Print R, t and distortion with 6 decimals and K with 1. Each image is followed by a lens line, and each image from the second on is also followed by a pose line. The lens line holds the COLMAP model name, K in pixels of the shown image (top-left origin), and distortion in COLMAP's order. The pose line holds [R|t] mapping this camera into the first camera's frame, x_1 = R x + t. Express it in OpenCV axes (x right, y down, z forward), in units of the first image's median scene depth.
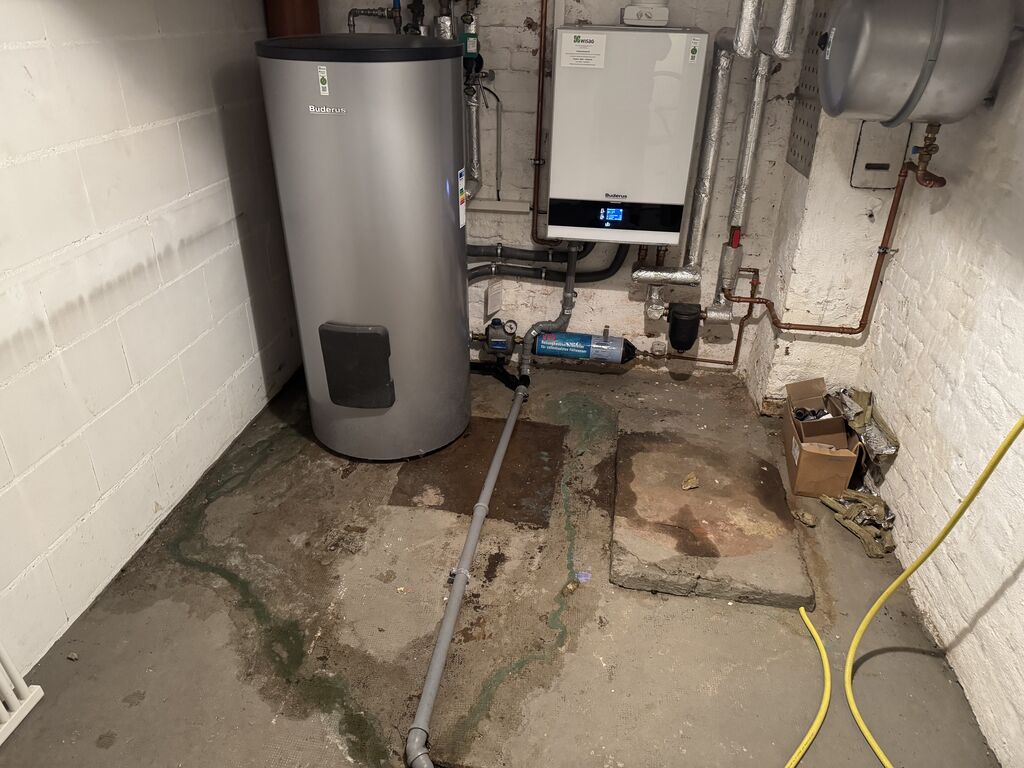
lens RADIAL K [[722.6, 0, 516.7], [0, 722.6, 383.6], [0, 0, 1]] dist [0.033181, -0.012743]
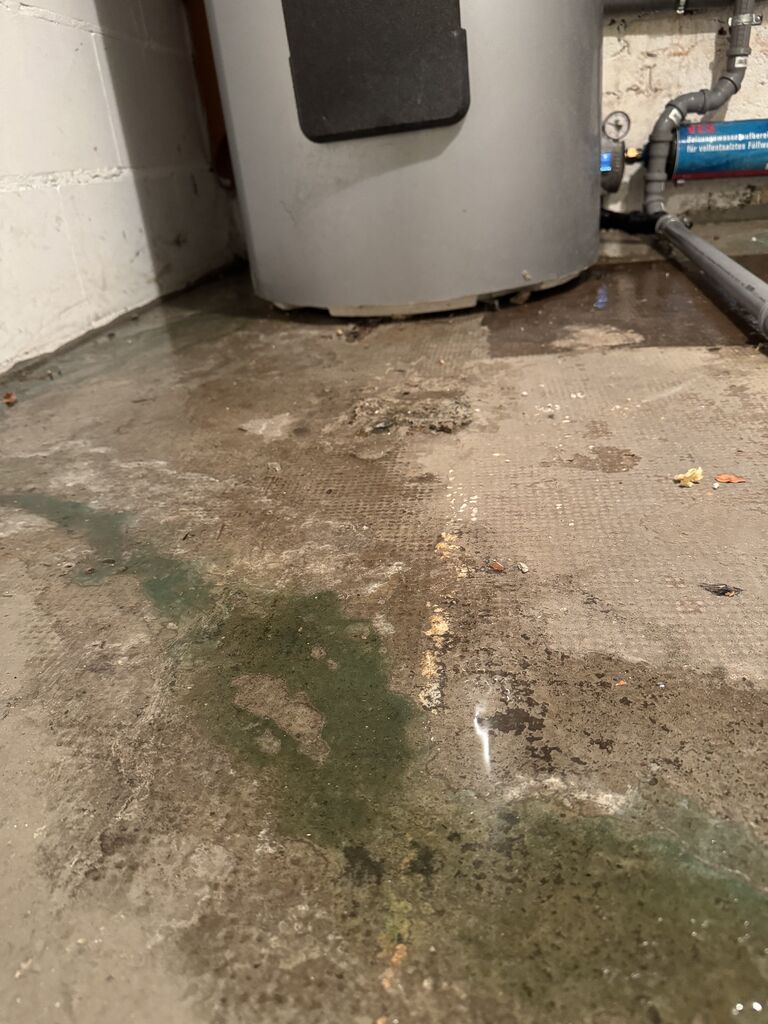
lens RADIAL K [[722.6, 0, 377.9], [0, 722.6, 509.3], [0, 0, 1]] dist [0.033181, -0.012743]
pose [[0.992171, -0.109906, -0.059303, -0.240168], [0.105975, 0.992189, -0.065801, 0.282526], [0.066072, 0.059001, 0.996069, 0.689731]]
